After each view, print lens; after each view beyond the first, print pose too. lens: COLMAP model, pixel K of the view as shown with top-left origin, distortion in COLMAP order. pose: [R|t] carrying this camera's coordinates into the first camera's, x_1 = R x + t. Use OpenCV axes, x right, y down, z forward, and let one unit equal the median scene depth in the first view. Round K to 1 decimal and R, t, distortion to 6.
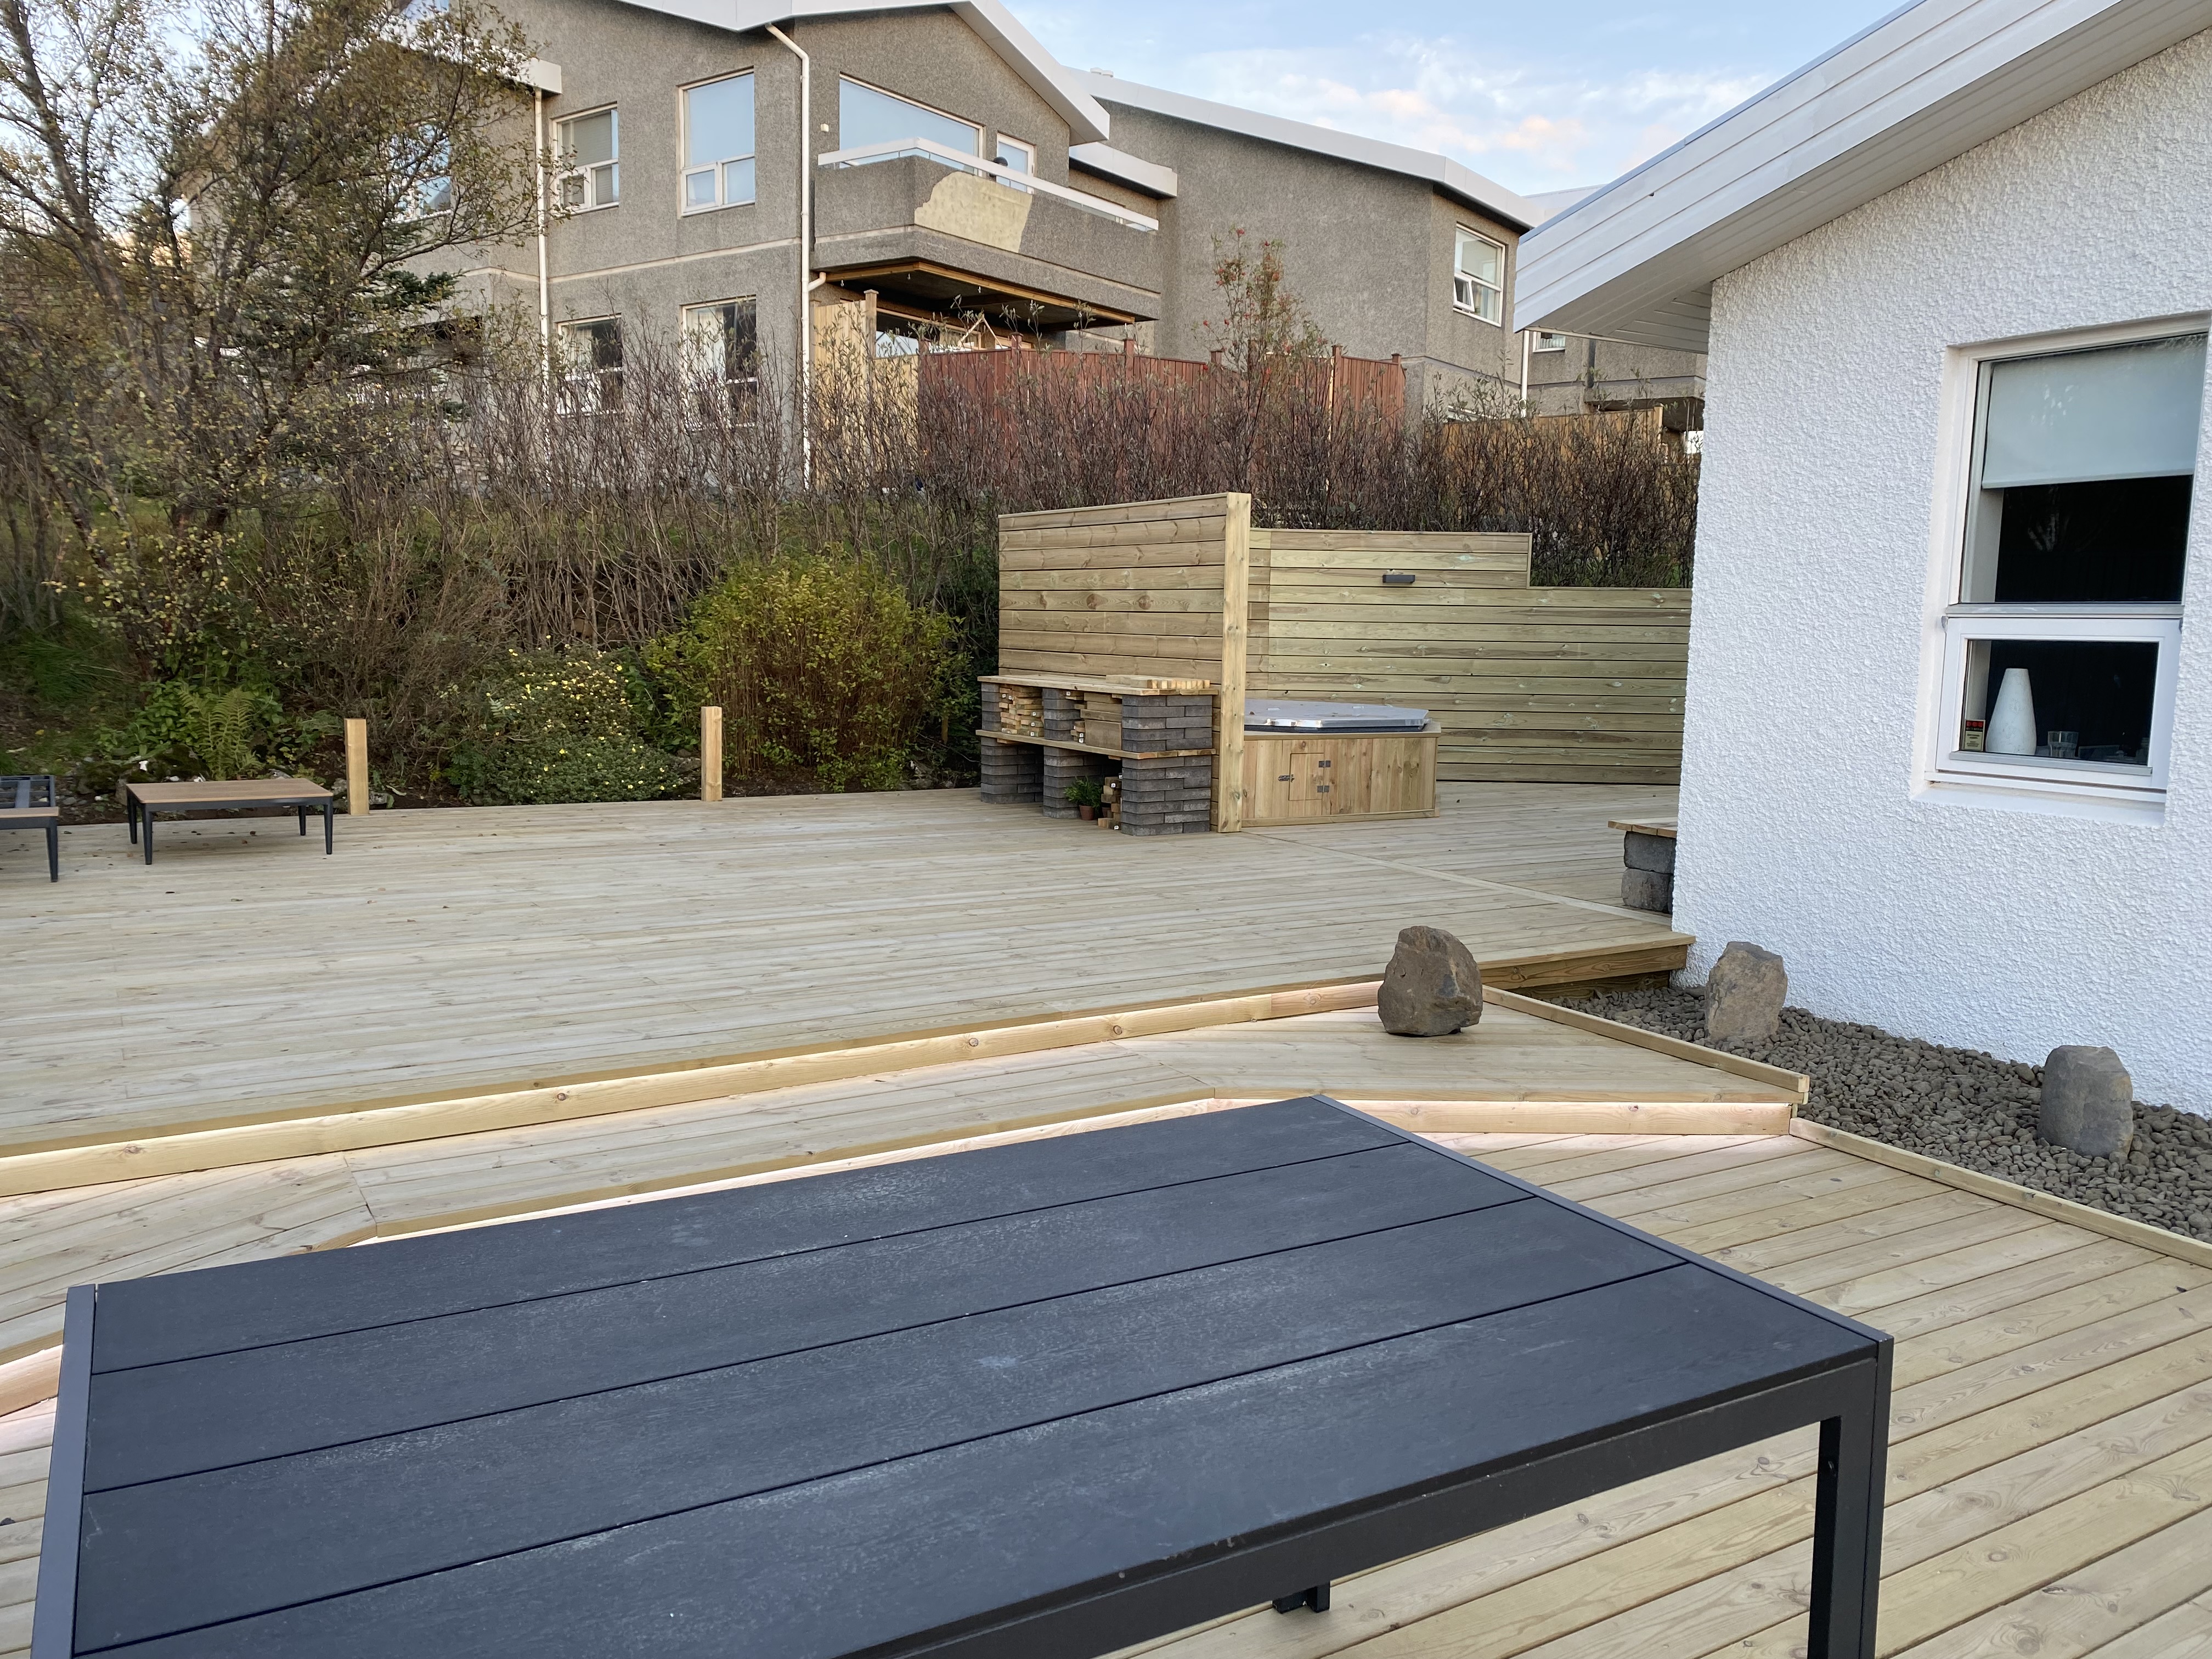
lens RADIAL K [[1666.6, 0, 1106.2], [0, 1666.6, 813.9], [0, 0, 1]] dist [0.005645, -0.002065]
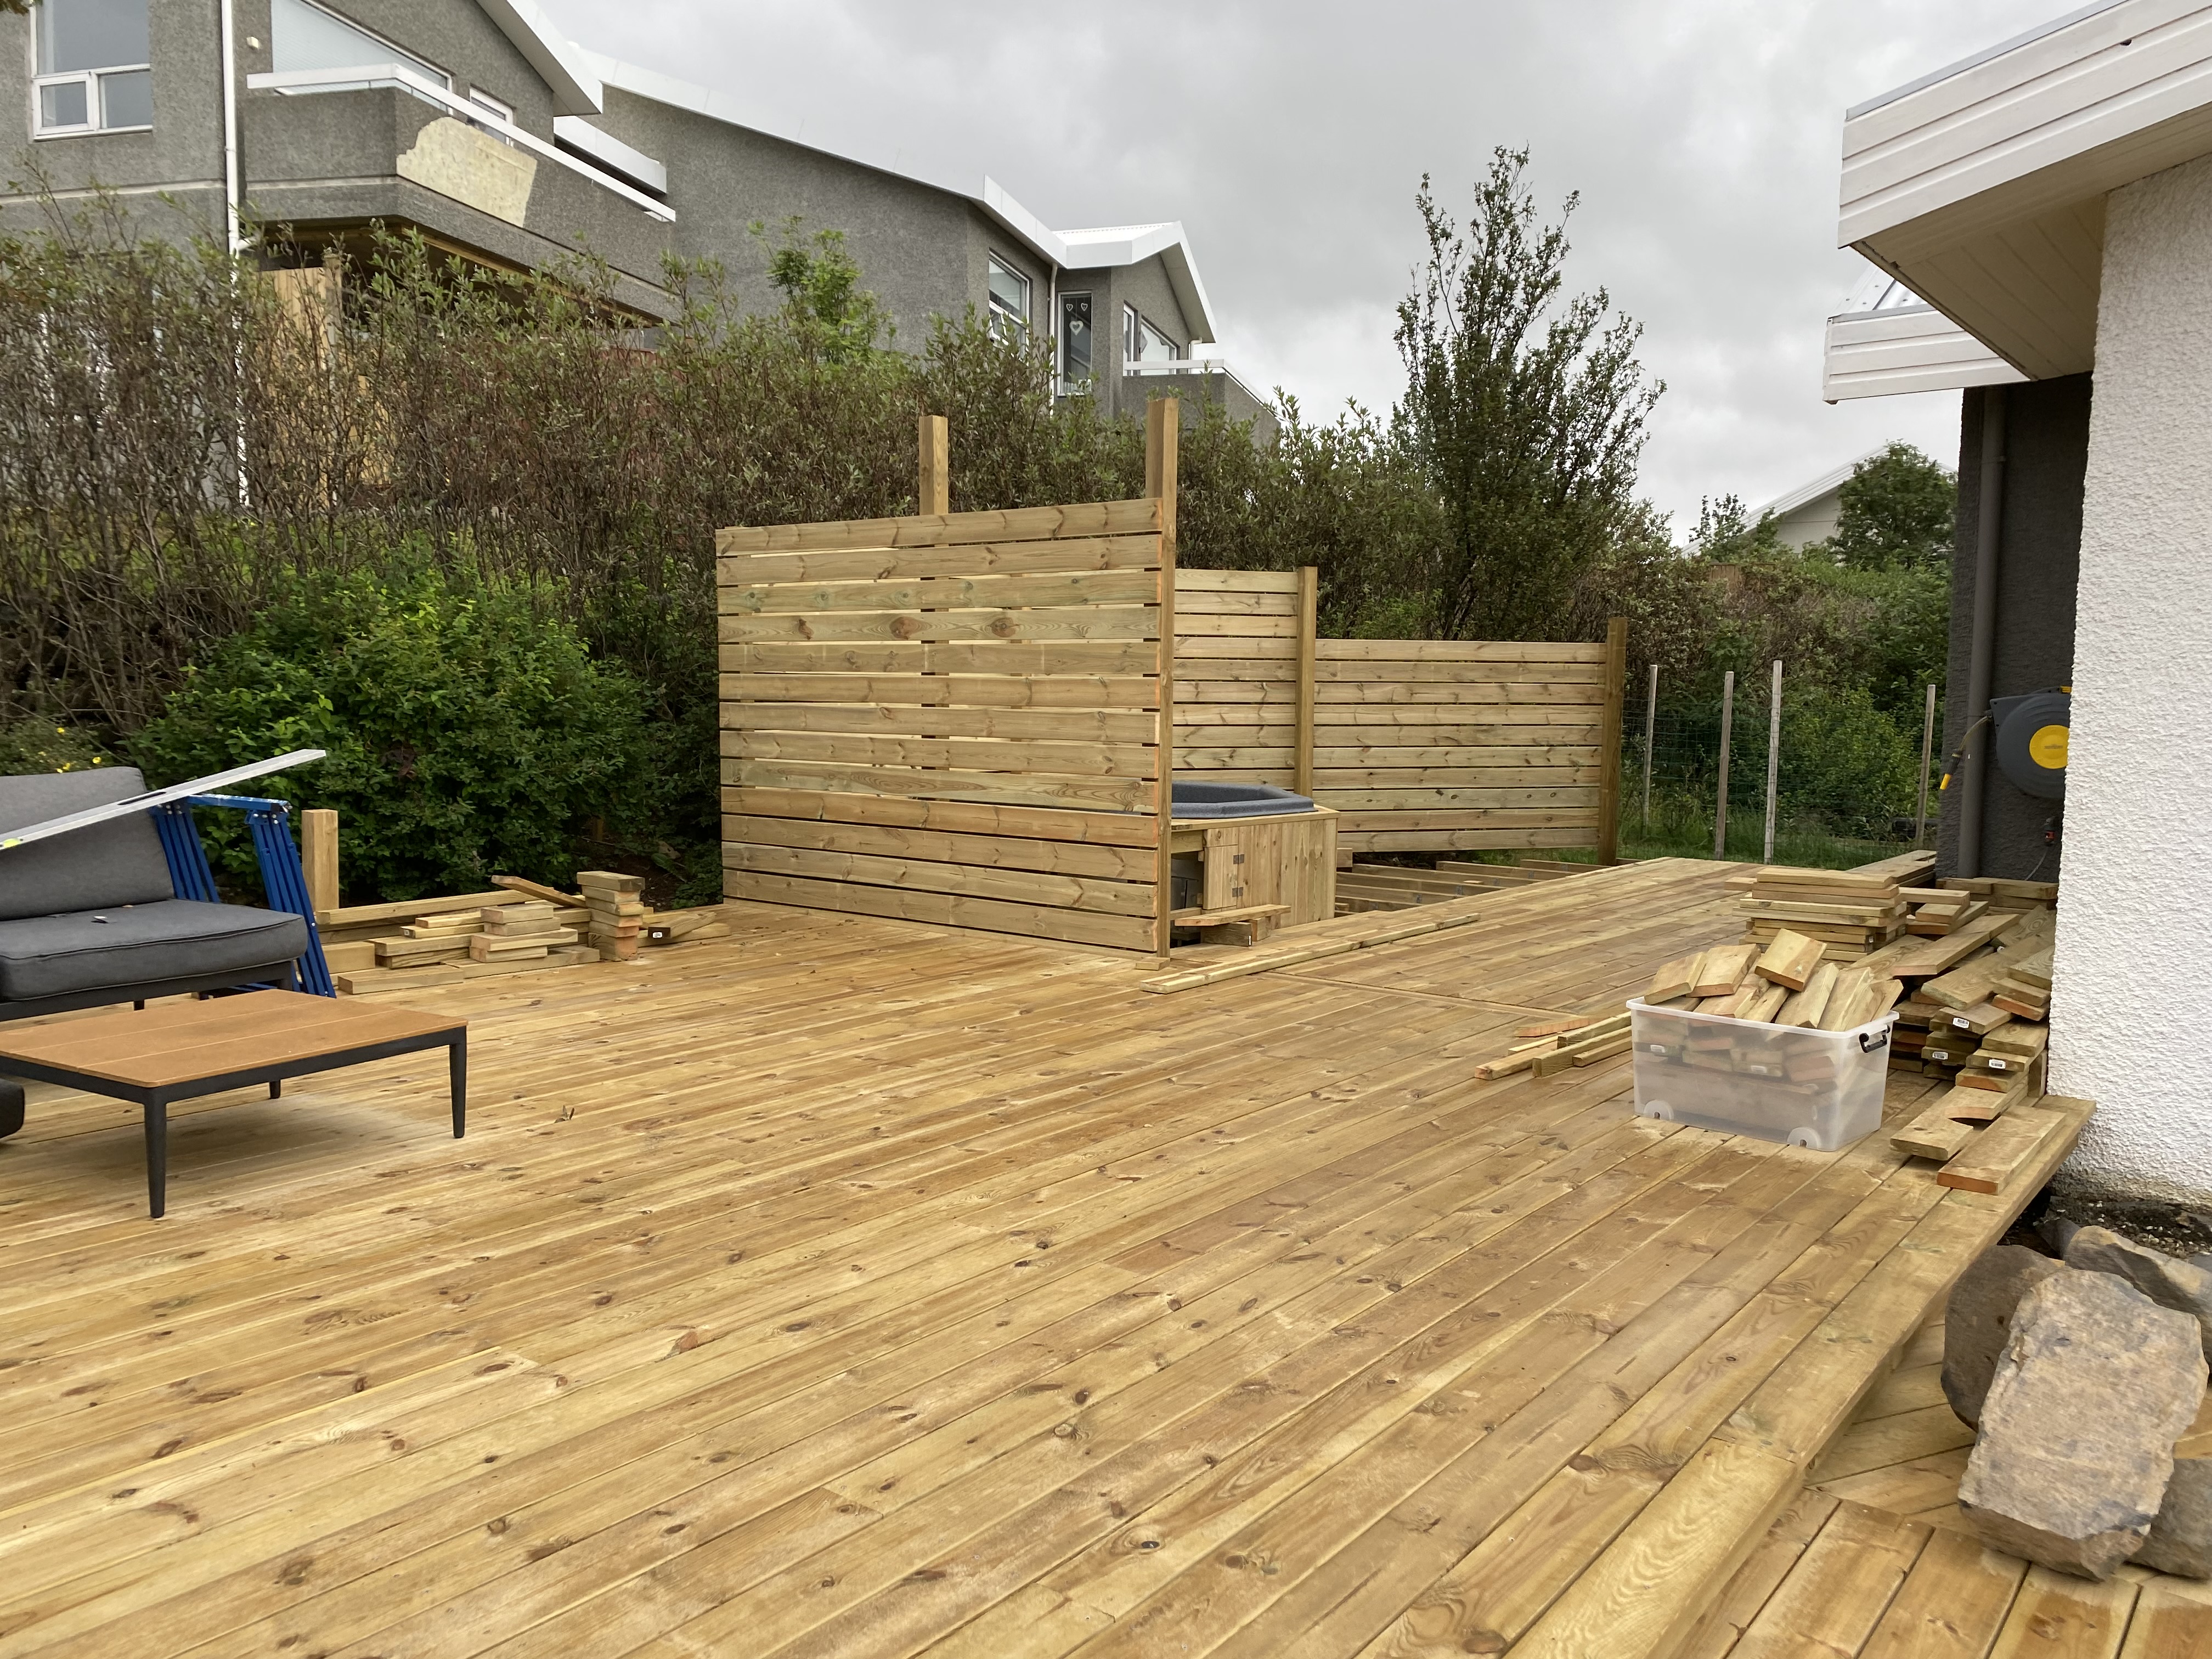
lens RADIAL K [[1666.6, 0, 1104.7], [0, 1666.6, 851.0], [0, 0, 1]] dist [0.005645, -0.002065]
pose [[0.934248, -0.040418, 0.354326, -0.089996], [0.044948, 0.998979, -0.004560, -0.015223], [-0.353780, 0.020186, 0.935111, 0.143705]]
